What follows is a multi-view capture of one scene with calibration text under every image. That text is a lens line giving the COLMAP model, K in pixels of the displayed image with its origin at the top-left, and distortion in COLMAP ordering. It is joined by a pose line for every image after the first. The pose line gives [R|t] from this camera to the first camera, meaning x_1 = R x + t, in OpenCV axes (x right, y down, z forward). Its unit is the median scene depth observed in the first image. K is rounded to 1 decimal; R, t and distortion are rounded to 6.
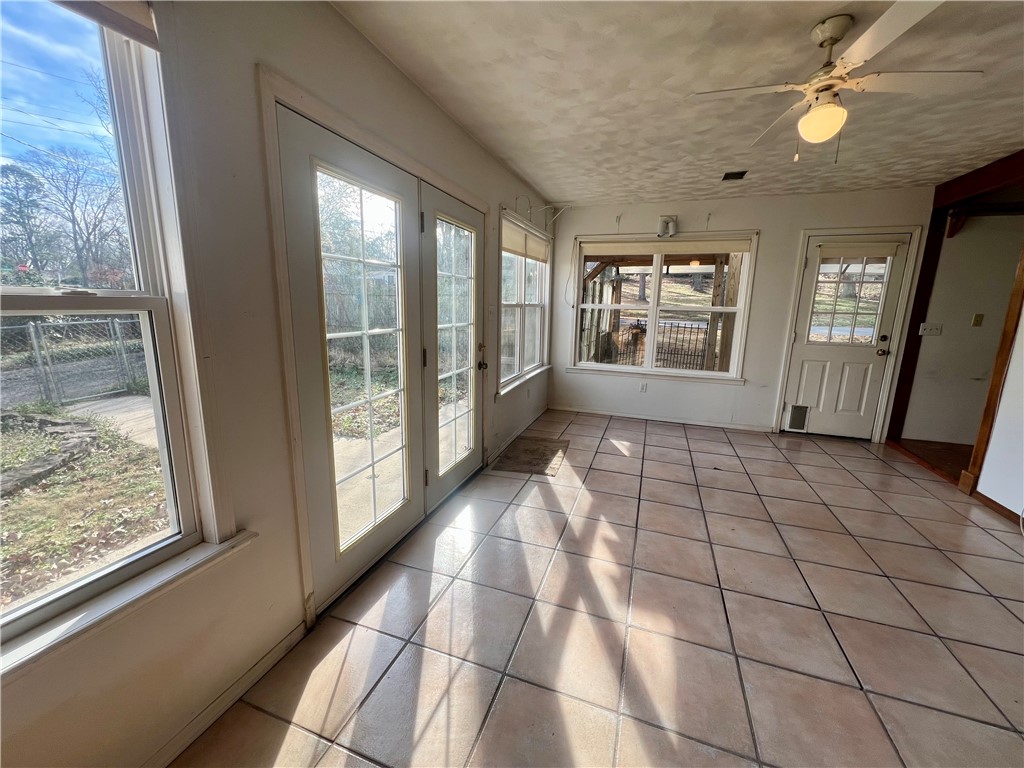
lens RADIAL K [[409.7, 0, 512.0], [0, 409.7, 384.0], [0, 0, 1]] dist [0.001367, 0.000128]
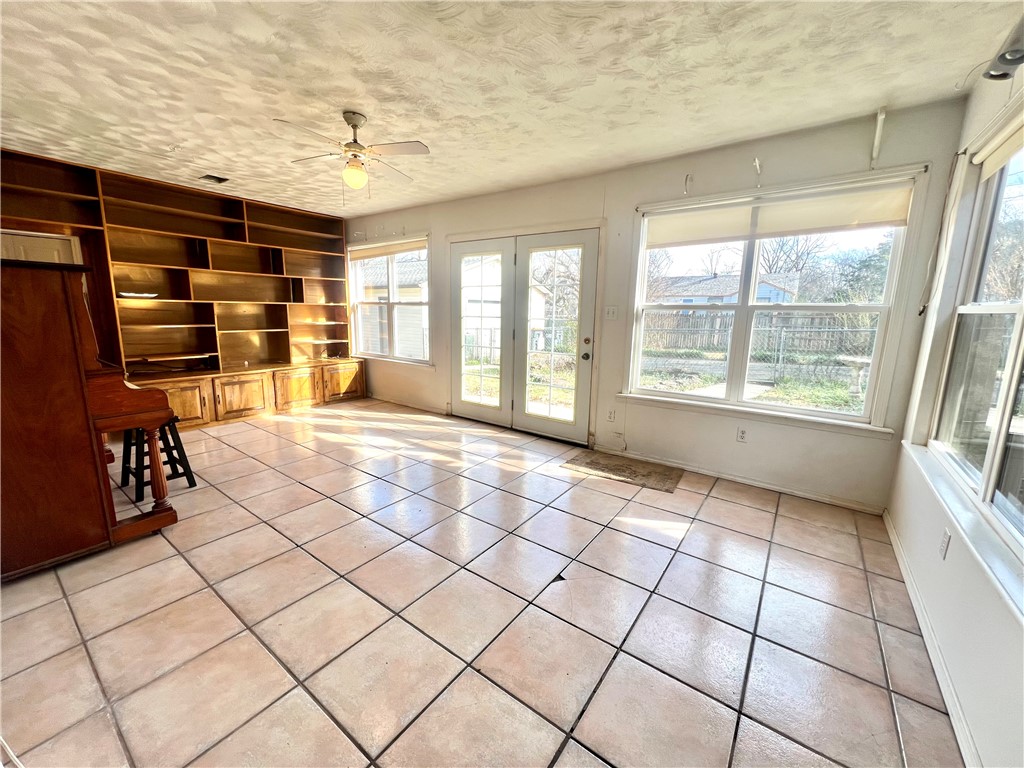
lens RADIAL K [[409.7, 0, 512.0], [0, 409.7, 384.0], [0, 0, 1]] dist [0.001367, 0.000128]
pose [[-0.289751, 0.156675, -0.944191, 1.466104], [-0.203857, 0.953771, 0.220824, -0.246096], [0.935140, 0.256463, -0.244417, 1.448570]]
